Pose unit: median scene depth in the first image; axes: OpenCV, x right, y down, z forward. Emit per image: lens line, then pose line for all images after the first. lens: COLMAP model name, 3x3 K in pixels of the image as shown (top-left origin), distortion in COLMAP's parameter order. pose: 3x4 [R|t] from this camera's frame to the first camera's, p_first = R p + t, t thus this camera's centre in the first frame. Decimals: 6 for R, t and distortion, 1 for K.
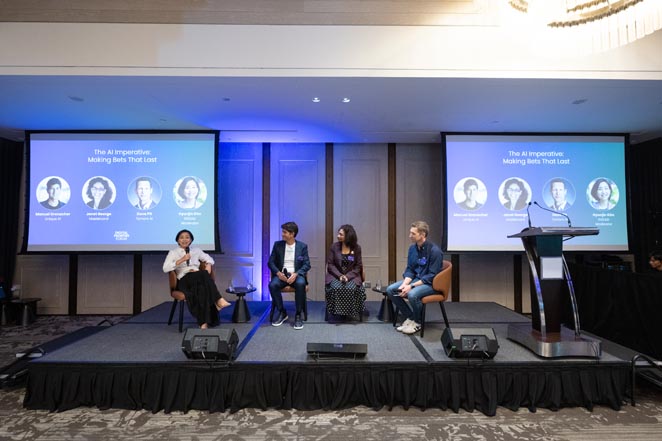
lens RADIAL K [[324.6, 0, 331.0], [0, 324.6, 220.5], [0, 0, 1]] dist [0.000487, -0.000005]
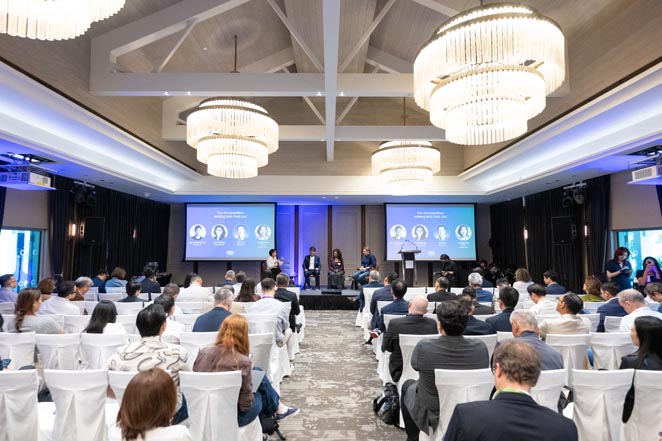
lens RADIAL K [[363.8, 0, 331.0], [0, 363.8, 220.5], [0, 0, 1]] dist [-0.000819, -0.000019]
pose [[0.999955, -0.000027, -0.009472, 0.026008], [-0.000413, 0.998921, -0.046431, -0.053086], [0.009463, 0.046433, 0.998877, -1.336624]]
